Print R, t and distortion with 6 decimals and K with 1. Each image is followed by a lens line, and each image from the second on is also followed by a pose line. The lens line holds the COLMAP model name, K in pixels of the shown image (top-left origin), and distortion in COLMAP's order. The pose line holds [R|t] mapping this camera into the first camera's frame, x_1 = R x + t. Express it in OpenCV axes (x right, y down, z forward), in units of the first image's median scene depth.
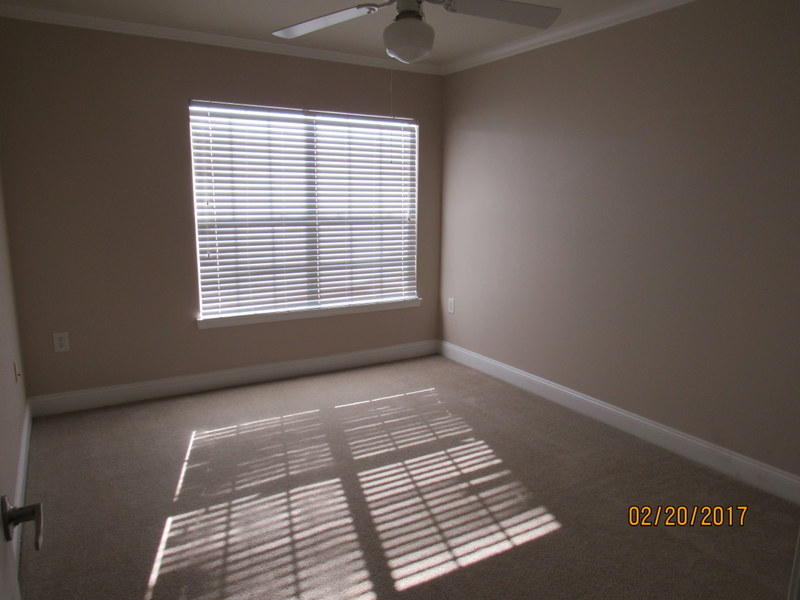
lens RADIAL K [[571.8, 0, 400.0], [0, 571.8, 300.0], [0, 0, 1]] dist [-0.034121, 0.001939]
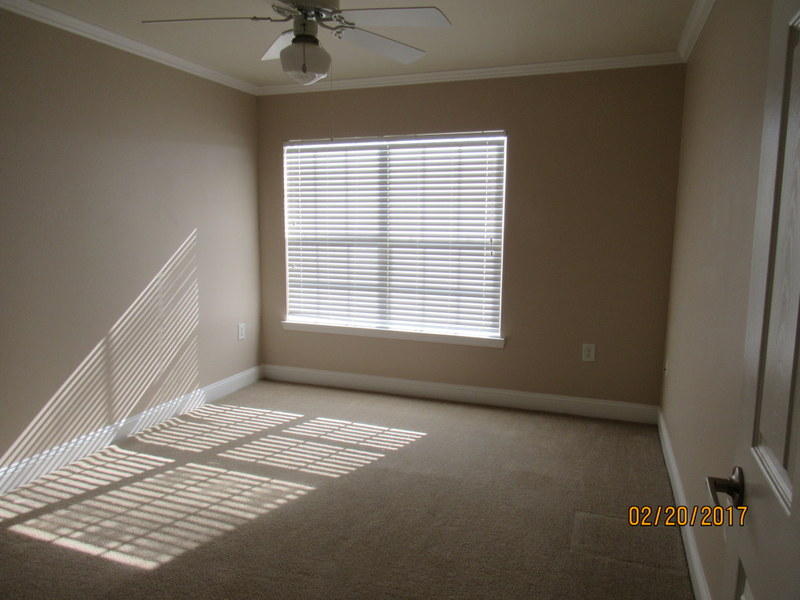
lens RADIAL K [[571.8, 0, 400.0], [0, 571.8, 300.0], [0, 0, 1]] dist [-0.034121, 0.001939]
pose [[0.629082, 0.104991, -0.770216, 0.667821], [-0.139257, 0.990029, 0.021215, -0.063255], [0.764764, 0.093912, 0.637430, 0.379884]]
